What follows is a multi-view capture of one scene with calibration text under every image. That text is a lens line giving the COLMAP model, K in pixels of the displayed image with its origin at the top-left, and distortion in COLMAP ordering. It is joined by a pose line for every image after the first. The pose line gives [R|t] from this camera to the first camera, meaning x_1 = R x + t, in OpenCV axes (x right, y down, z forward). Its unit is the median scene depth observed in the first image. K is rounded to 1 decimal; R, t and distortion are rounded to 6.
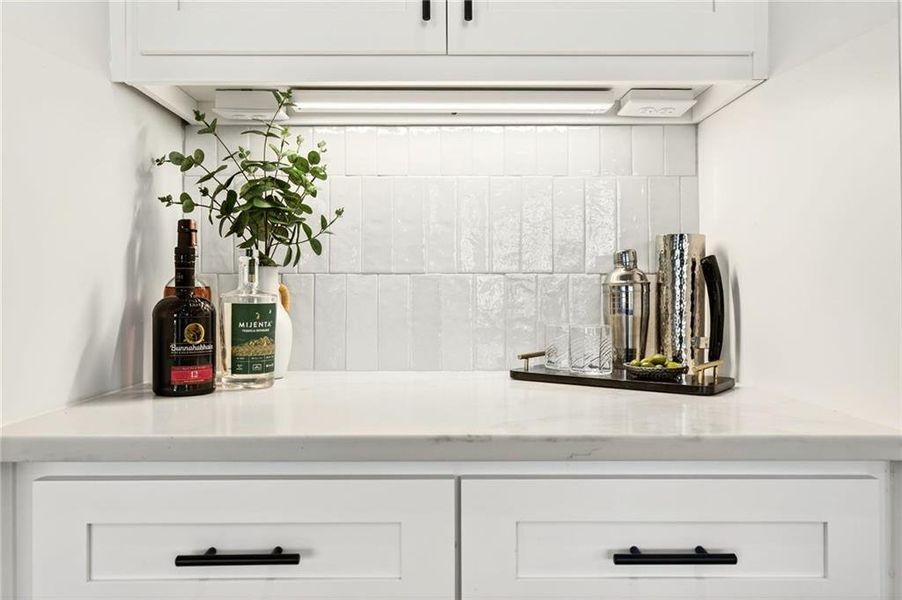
lens RADIAL K [[427.2, 0, 452.7], [0, 427.2, 301.5], [0, 0, 1]] dist [0.002068, -0.000609]
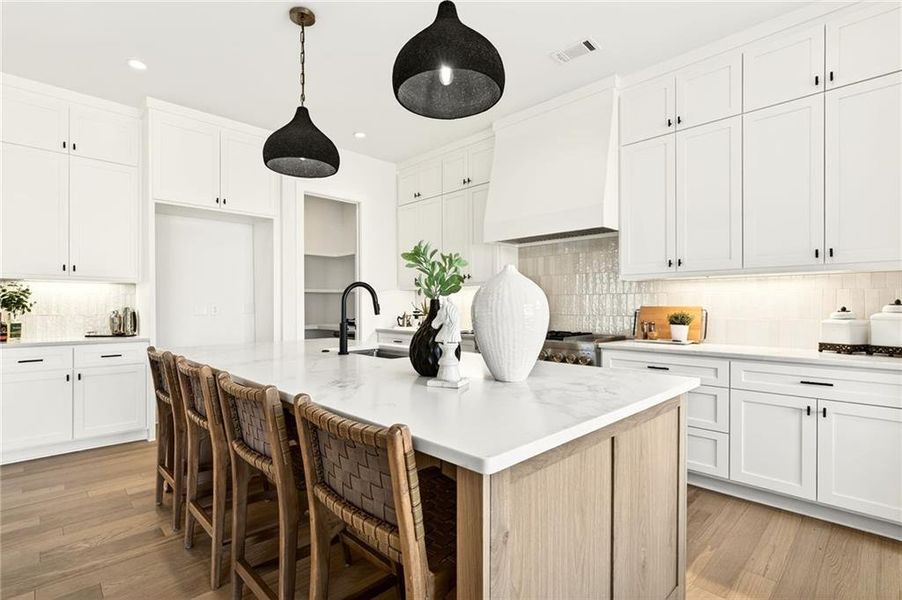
lens RADIAL K [[427.2, 0, 455.0], [0, 427.2, 299.7], [0, 0, 1]] dist [0.002068, -0.000609]
pose [[0.690334, 0.011706, 0.723396, -0.495662], [-0.004658, 0.999920, -0.011735, -0.213031], [-0.723476, 0.004732, 0.690333, -5.545009]]
